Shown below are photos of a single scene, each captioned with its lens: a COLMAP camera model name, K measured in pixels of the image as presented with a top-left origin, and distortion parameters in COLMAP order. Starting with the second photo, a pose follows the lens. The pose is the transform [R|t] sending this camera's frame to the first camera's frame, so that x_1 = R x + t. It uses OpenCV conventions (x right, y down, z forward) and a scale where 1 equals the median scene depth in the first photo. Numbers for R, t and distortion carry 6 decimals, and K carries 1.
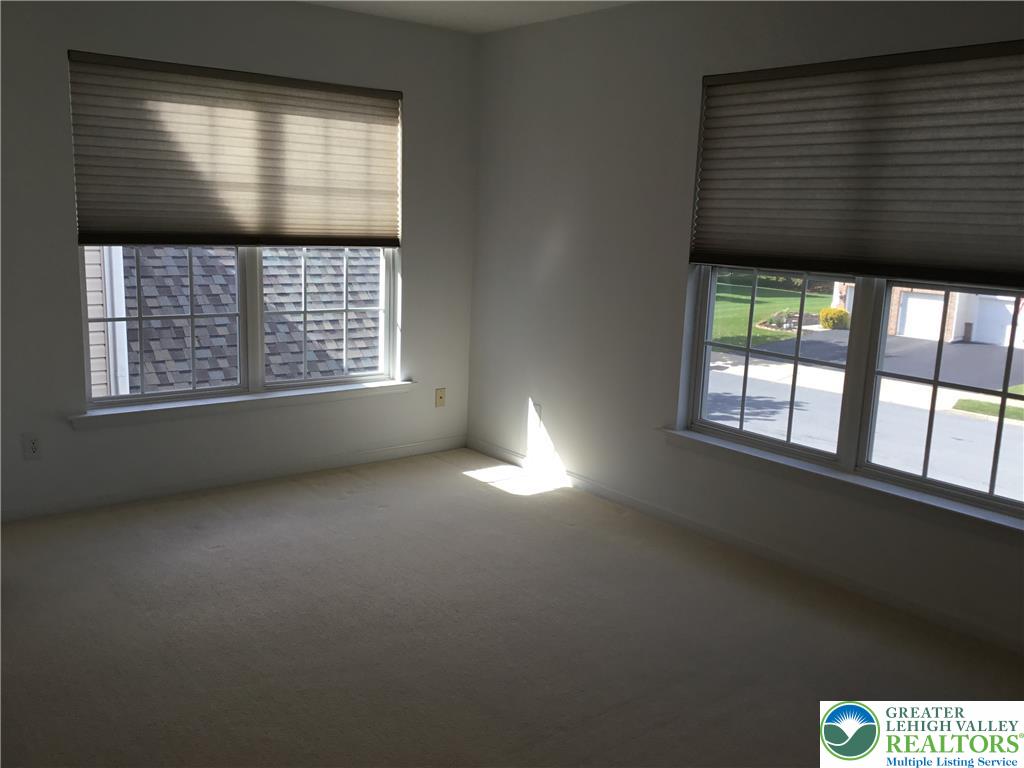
lens RADIAL K [[910.8, 0, 517.1], [0, 910.8, 384.4], [0, 0, 1]] dist [0.130850, -0.216155]
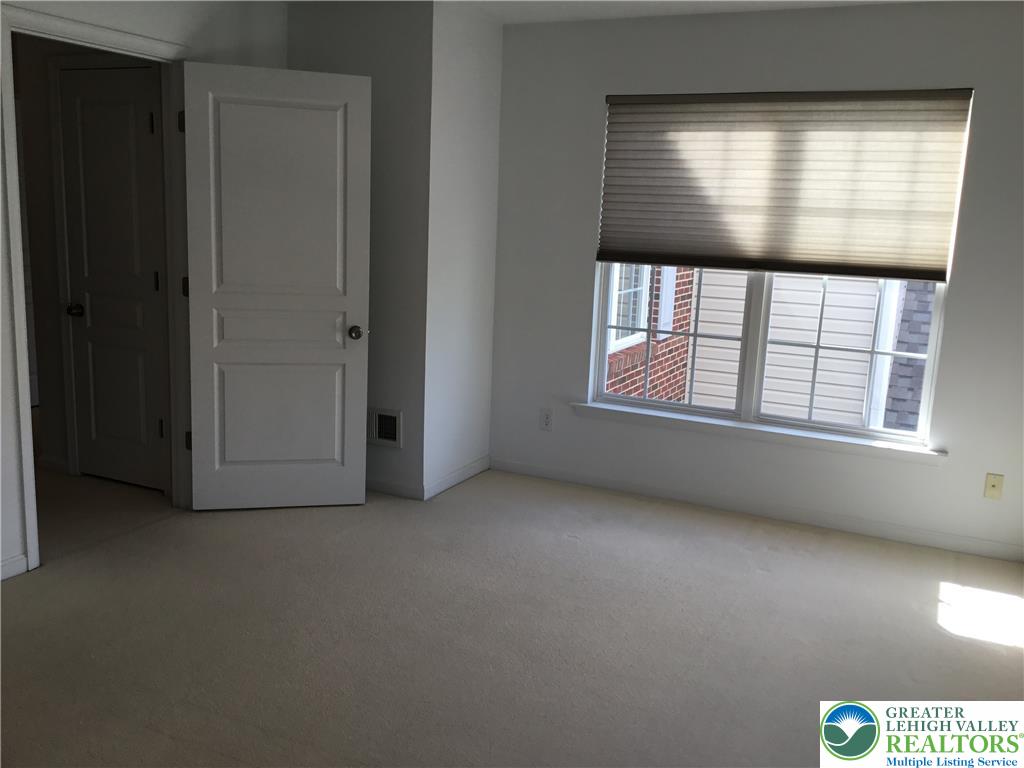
lens RADIAL K [[910.8, 0, 517.1], [0, 910.8, 384.4], [0, 0, 1]] dist [0.130850, -0.216155]
pose [[0.446595, 0.150424, -0.882001, 0.474159], [-0.197856, 0.977965, 0.066608, -0.047855], [0.872586, 0.144762, 0.466517, 0.347762]]
